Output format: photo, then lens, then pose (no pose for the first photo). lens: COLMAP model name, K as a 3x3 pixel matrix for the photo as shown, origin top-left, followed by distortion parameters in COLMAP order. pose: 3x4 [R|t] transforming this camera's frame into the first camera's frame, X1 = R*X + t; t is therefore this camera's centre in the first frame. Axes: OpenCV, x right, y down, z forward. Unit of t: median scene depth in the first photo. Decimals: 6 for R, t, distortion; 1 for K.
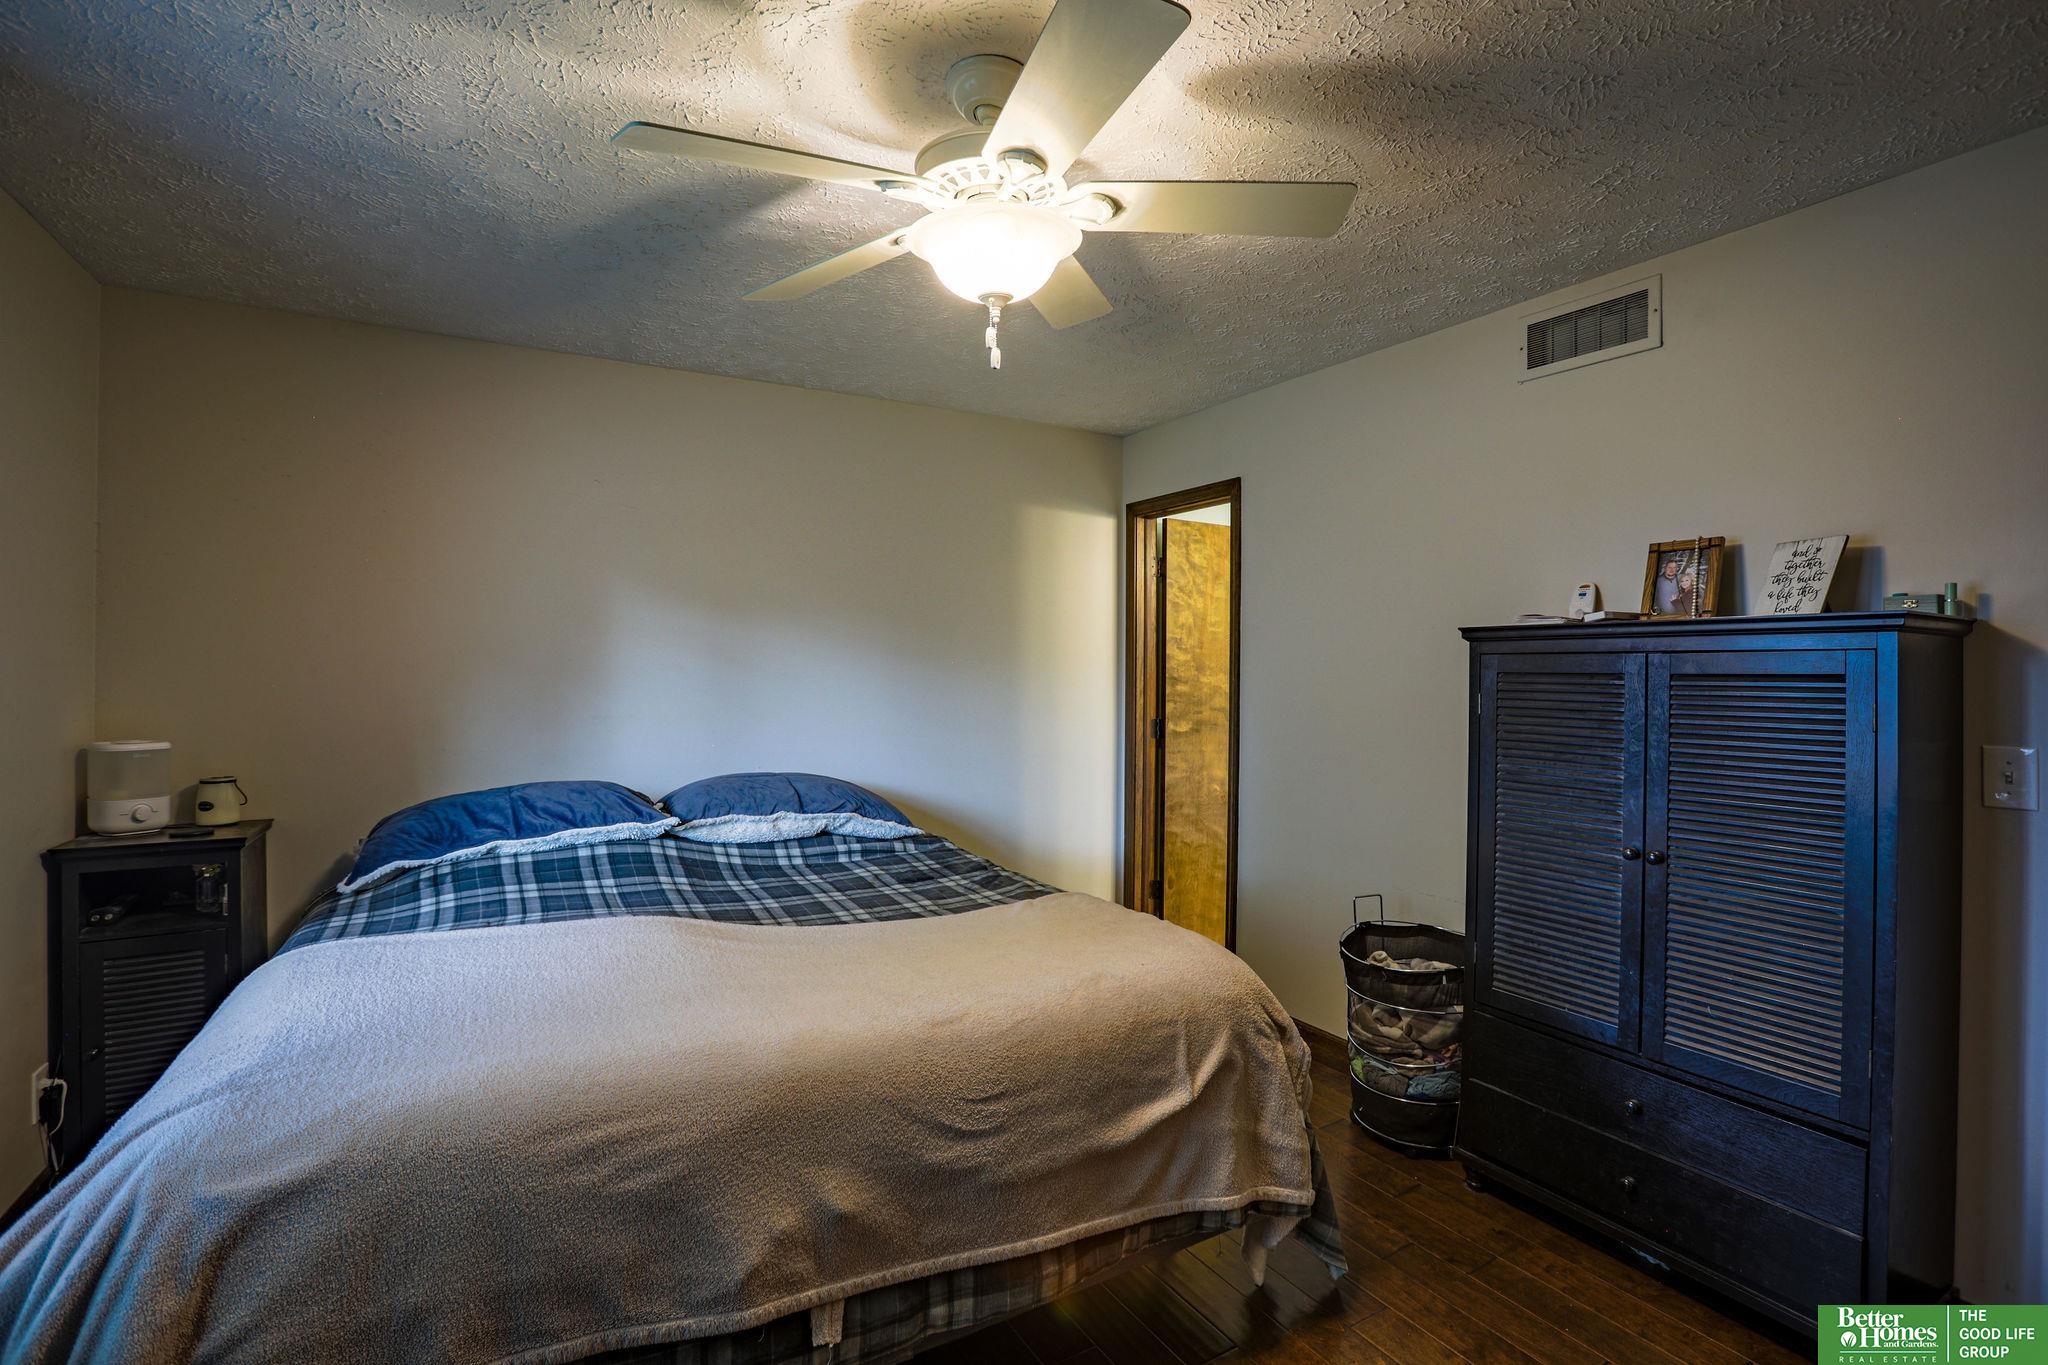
lens RADIAL K [[961.1, 0, 1021.8], [0, 961.1, 682.7], [0, 0, 1]] dist [-0.027276, 0.000291]
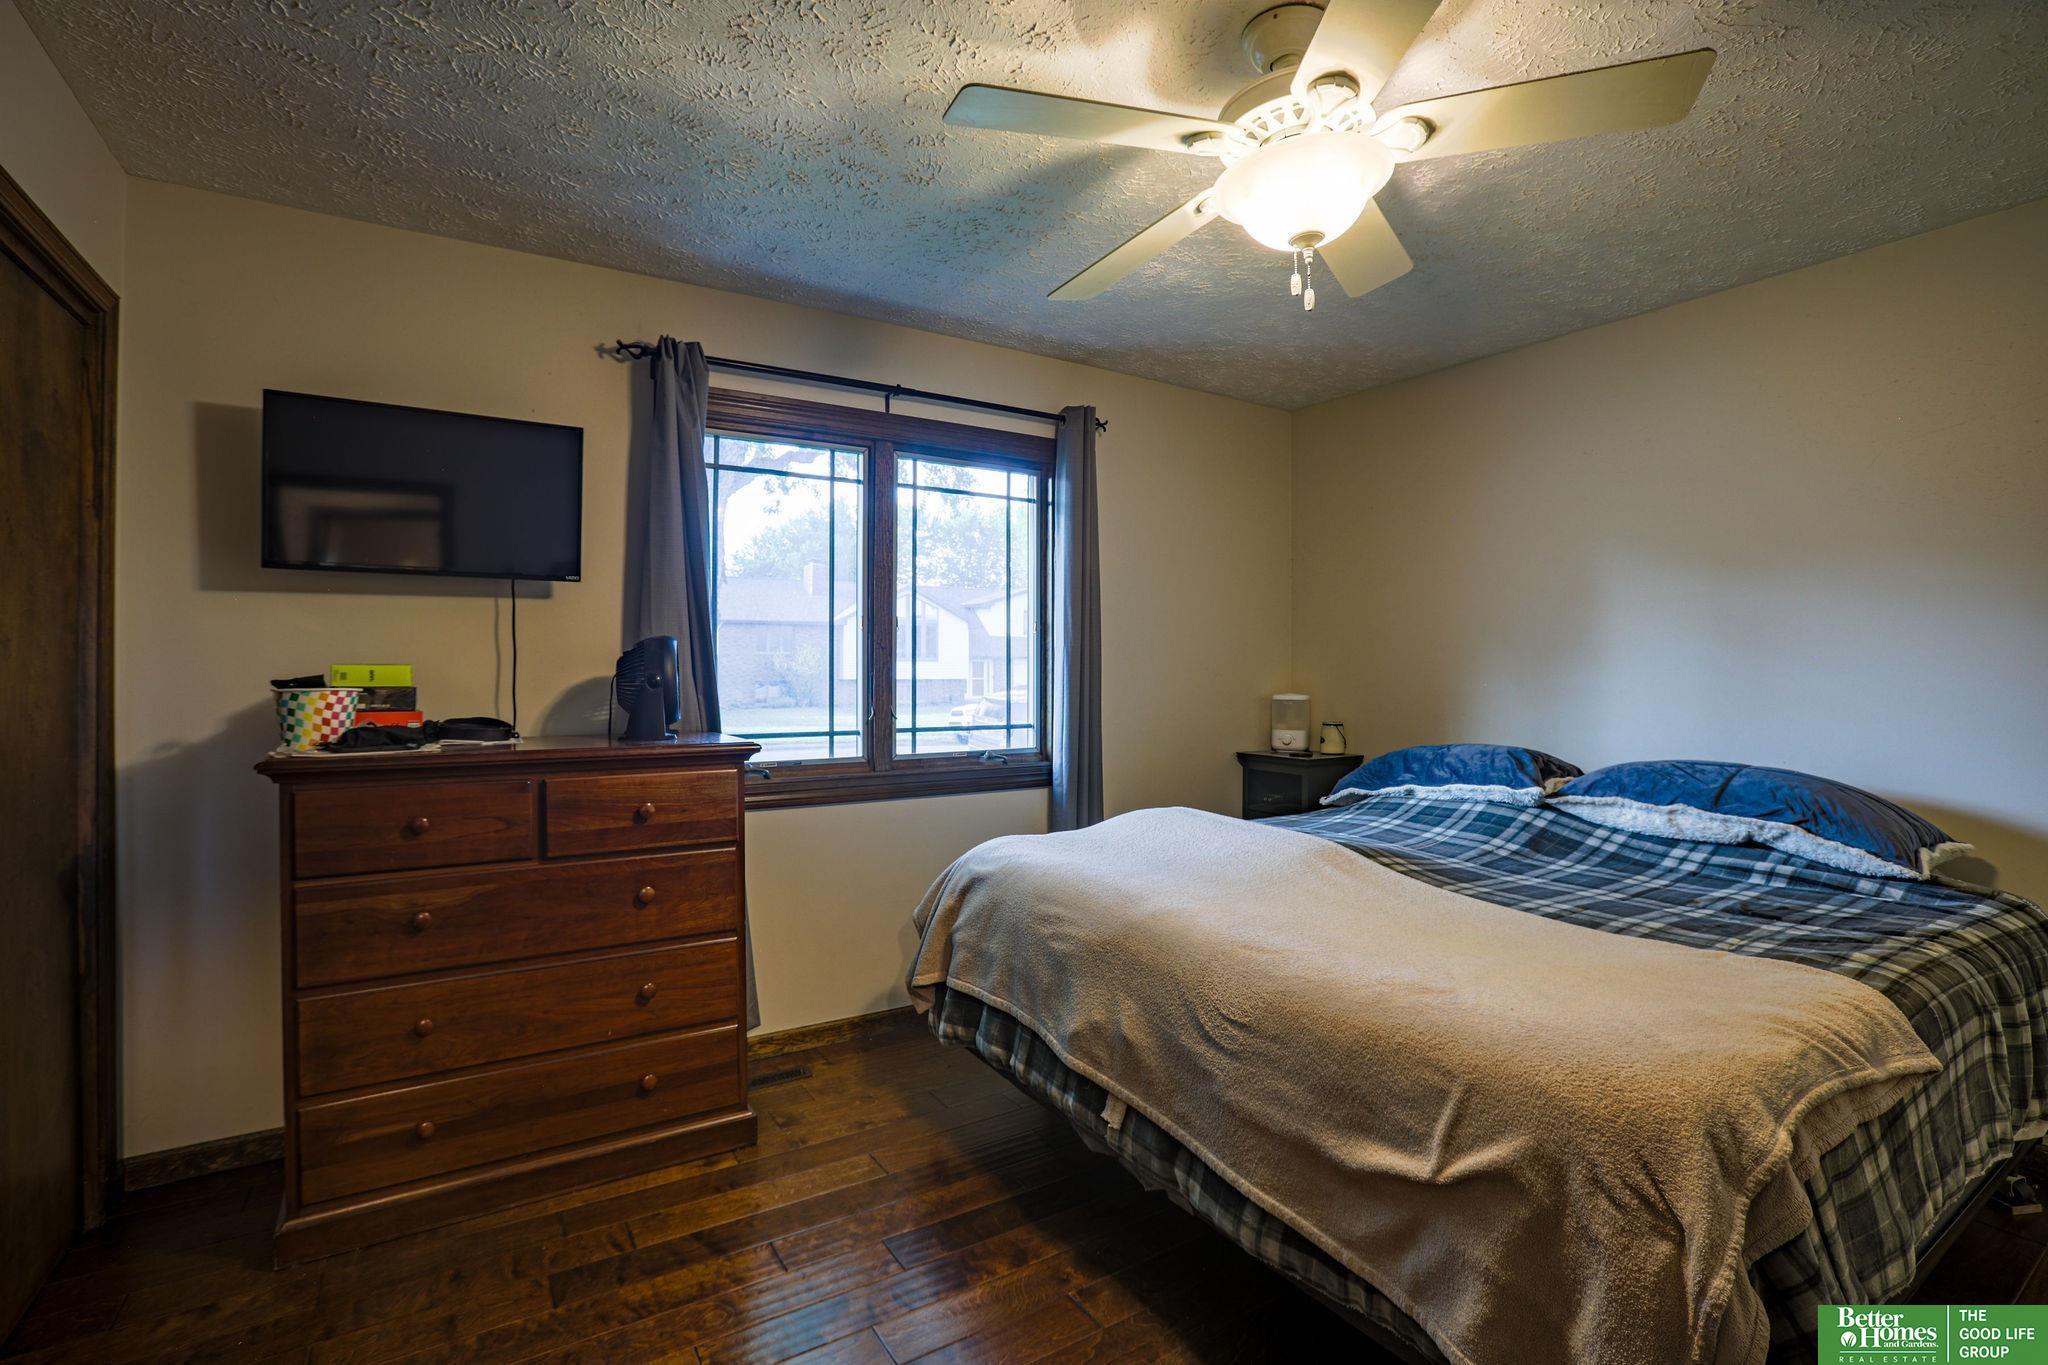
lens RADIAL K [[961.1, 0, 1024.6], [0, 961.1, 679.1], [0, 0, 1]] dist [-0.027276, 0.000291]
pose [[0.019801, -0.000801, -0.999804, 0.863219], [-0.011136, 0.999937, -0.001021, 0.050138], [0.999742, 0.011154, 0.019790, 0.631493]]
